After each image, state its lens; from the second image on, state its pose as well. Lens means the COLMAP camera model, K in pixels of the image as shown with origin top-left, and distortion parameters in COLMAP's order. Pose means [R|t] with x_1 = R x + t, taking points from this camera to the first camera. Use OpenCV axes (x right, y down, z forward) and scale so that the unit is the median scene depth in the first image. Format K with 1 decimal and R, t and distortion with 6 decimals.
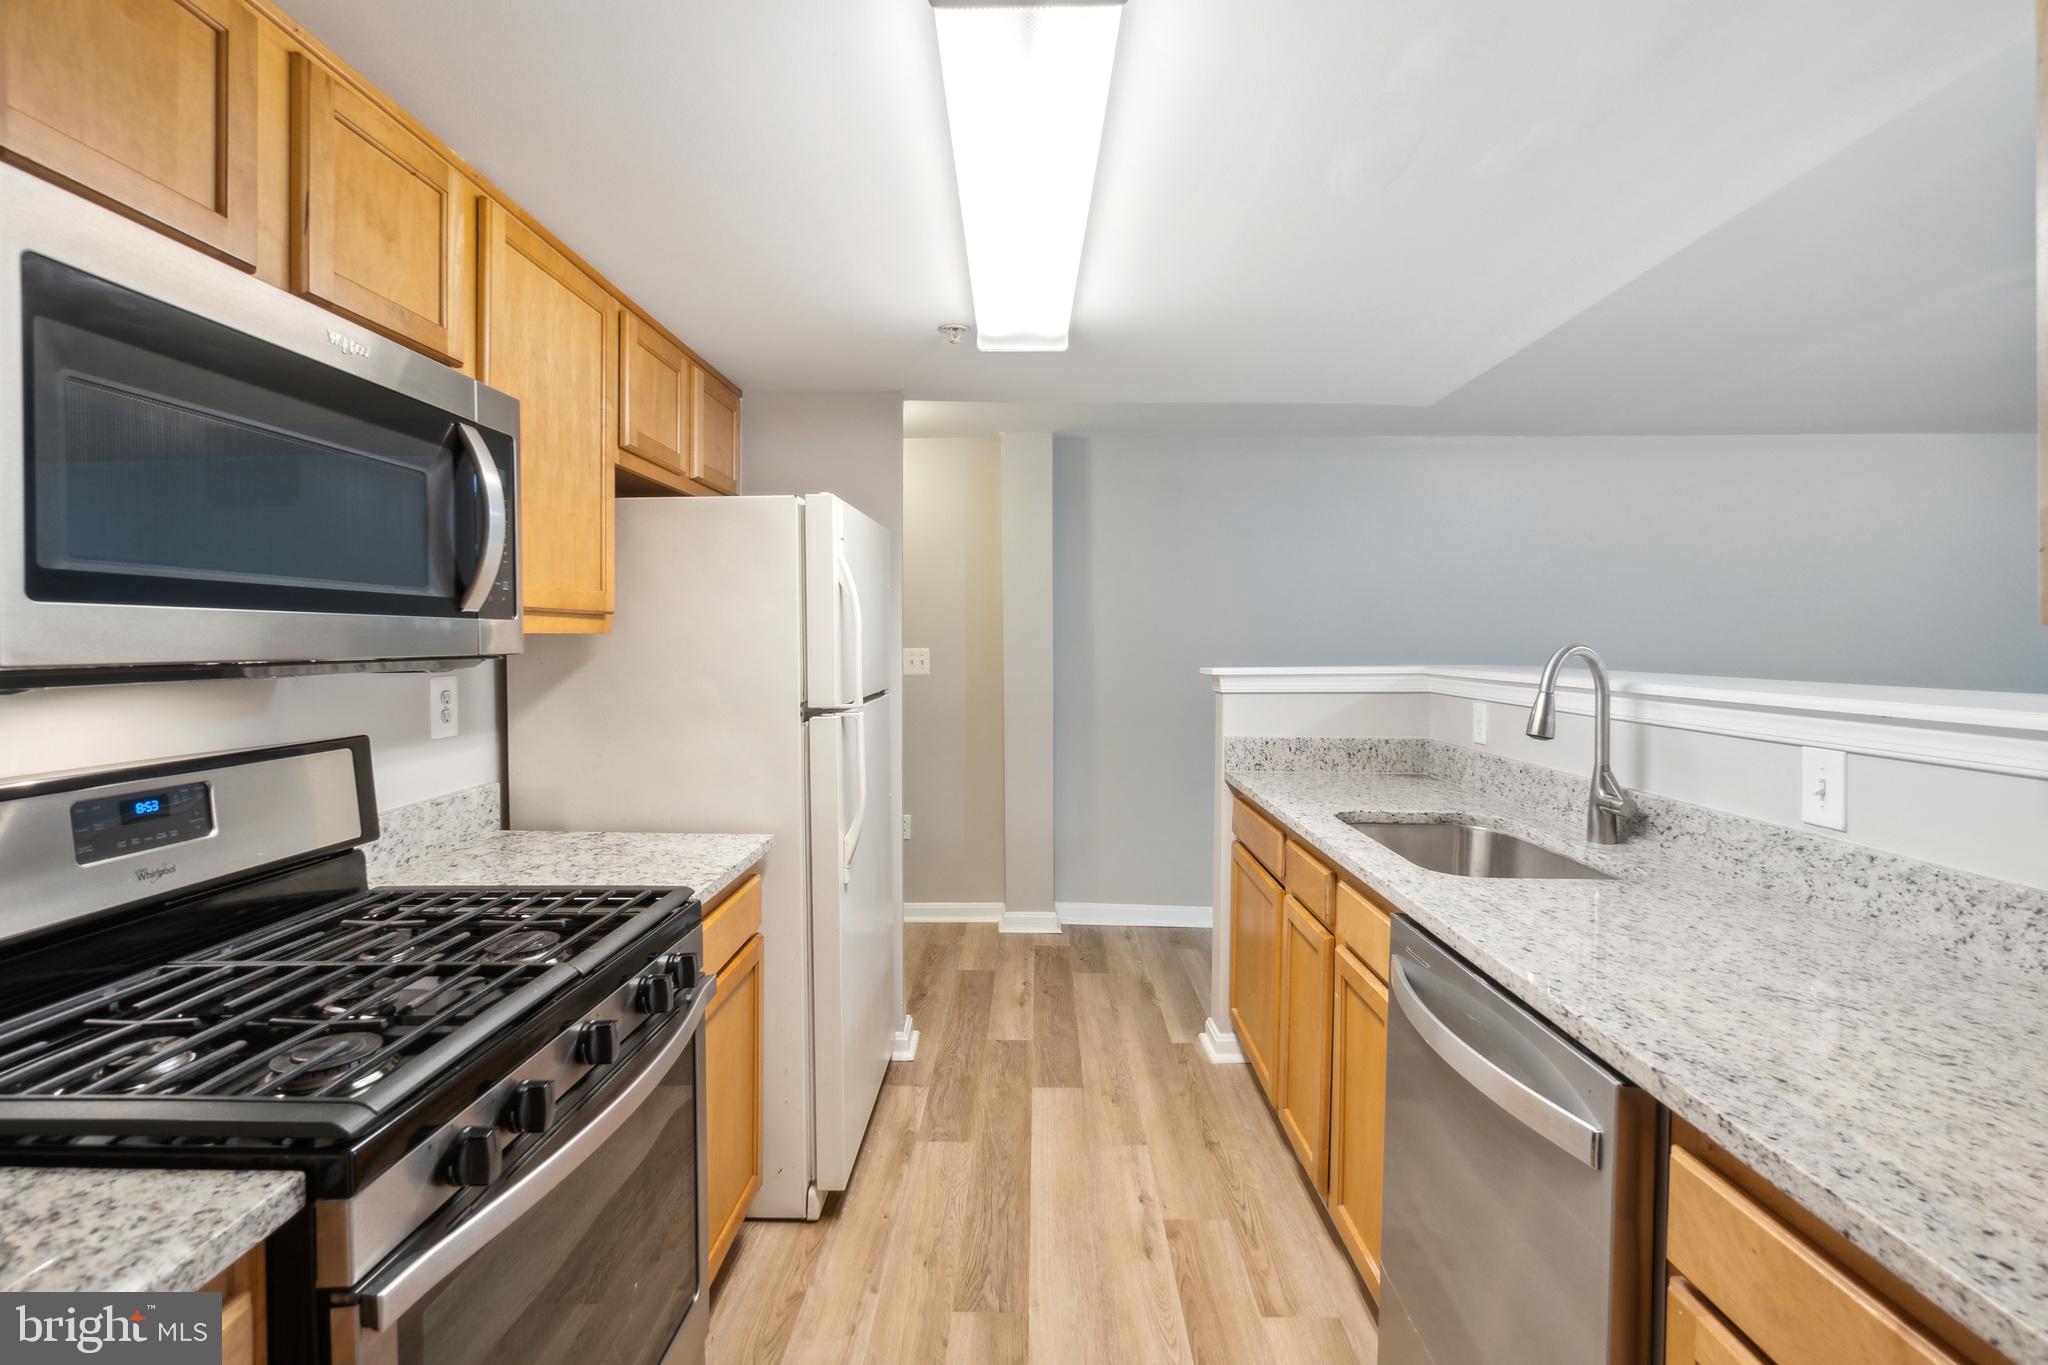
lens RADIAL K [[913.8, 0, 1024.6], [0, 913.8, 641.3], [0, 0, 1]] dist [-0.003094, 0.000060]
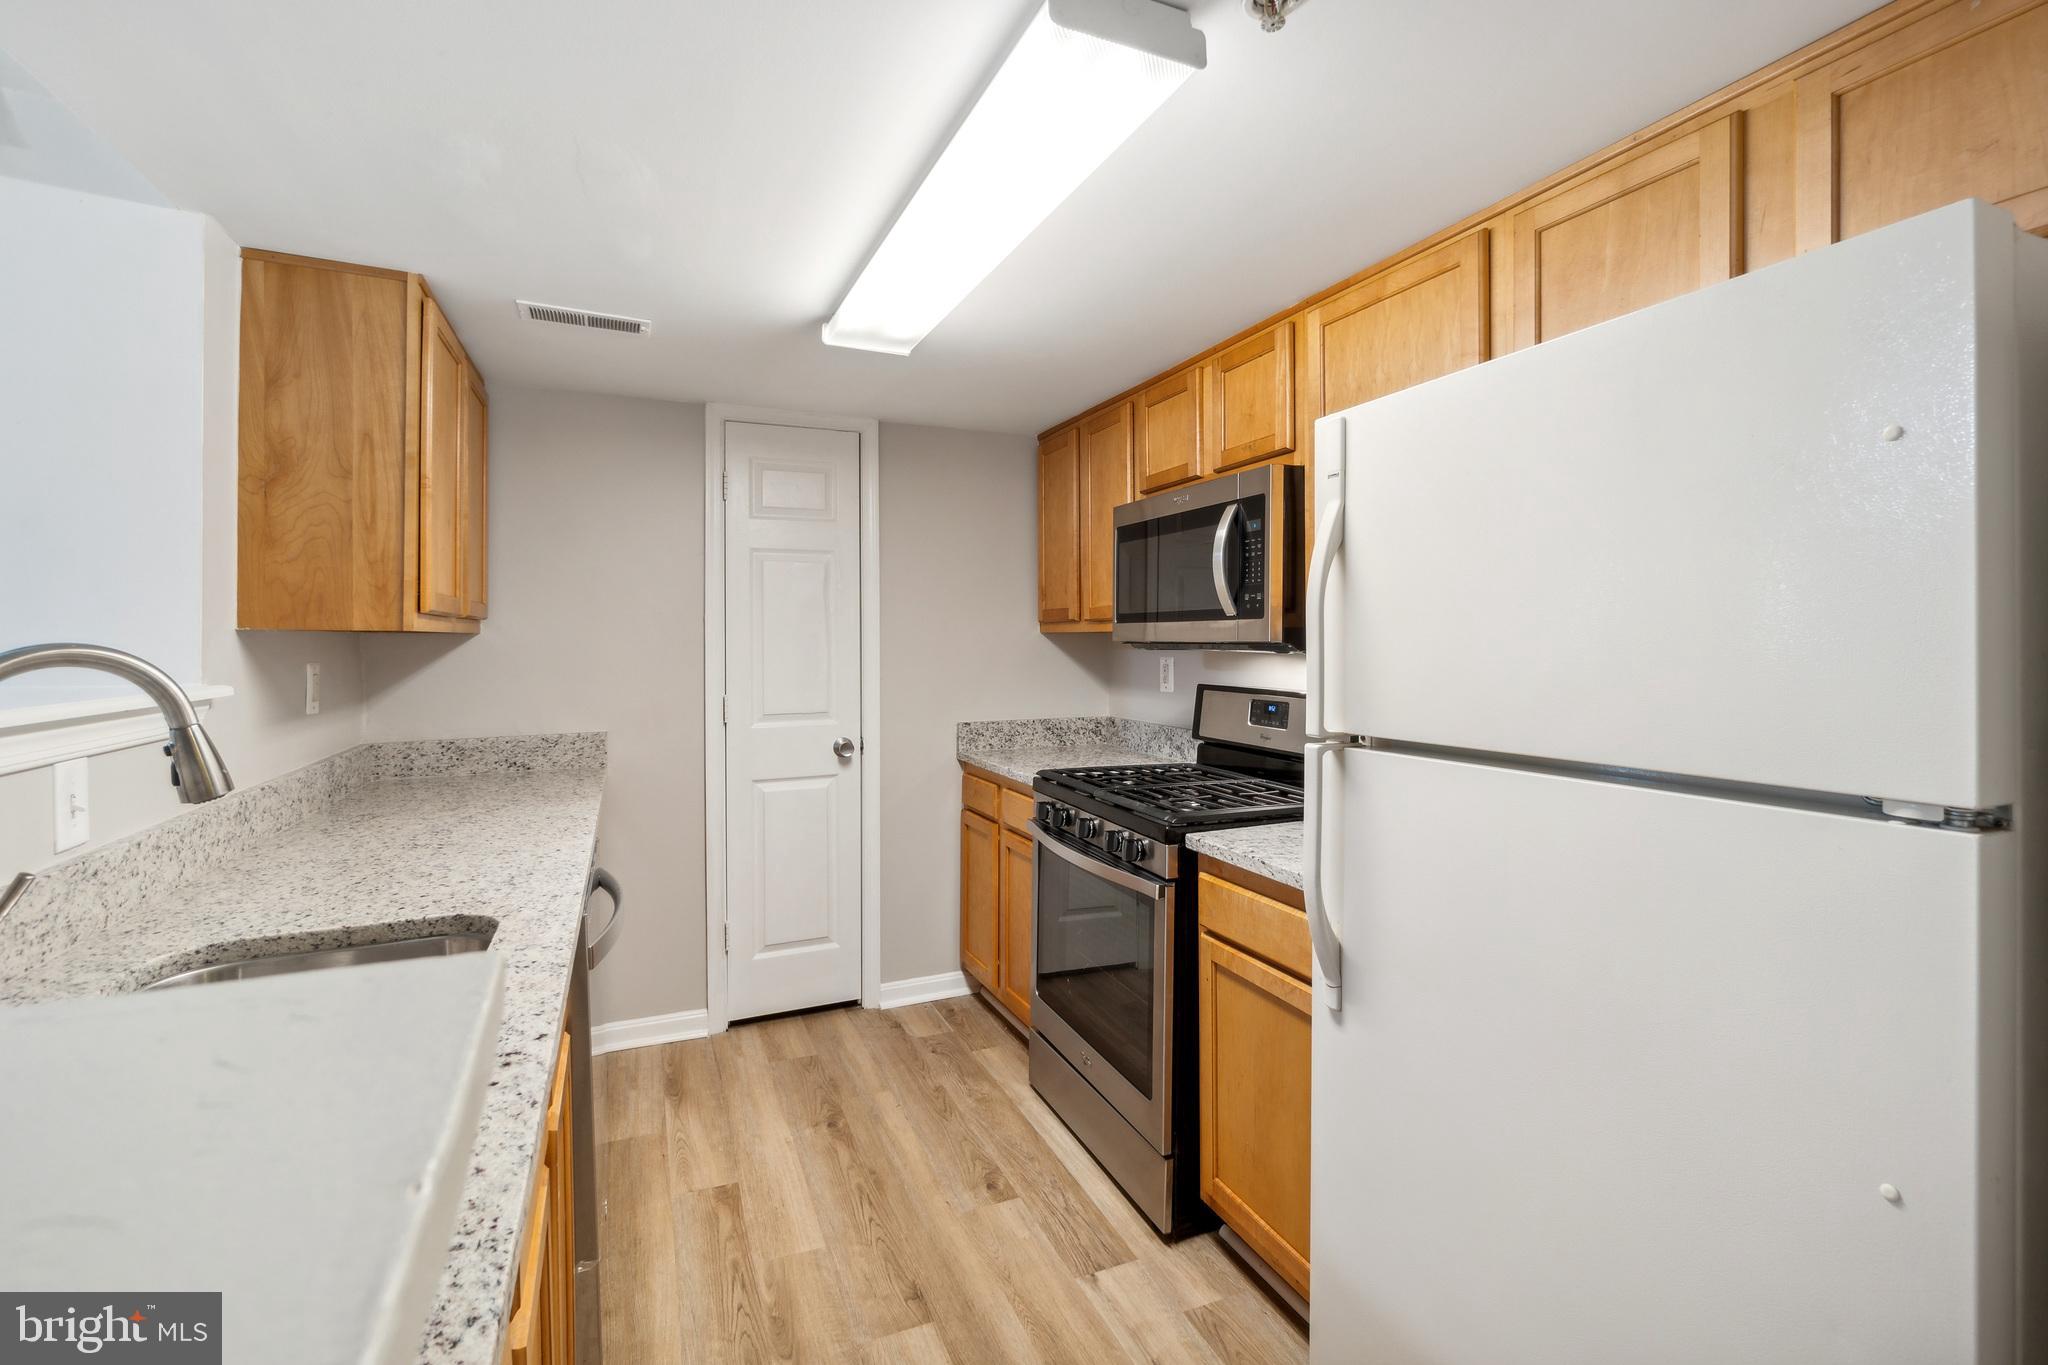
lens RADIAL K [[903.3, 0, 1025.3], [0, 903.3, 650.5], [0, 0, 1]] dist [-0.004958, 0.000485]
pose [[-0.908924, 0.010714, -0.416824, 0.319953], [0.004684, 0.999869, 0.015486, 0.002561], [0.416935, 0.012123, -0.908855, 1.761358]]
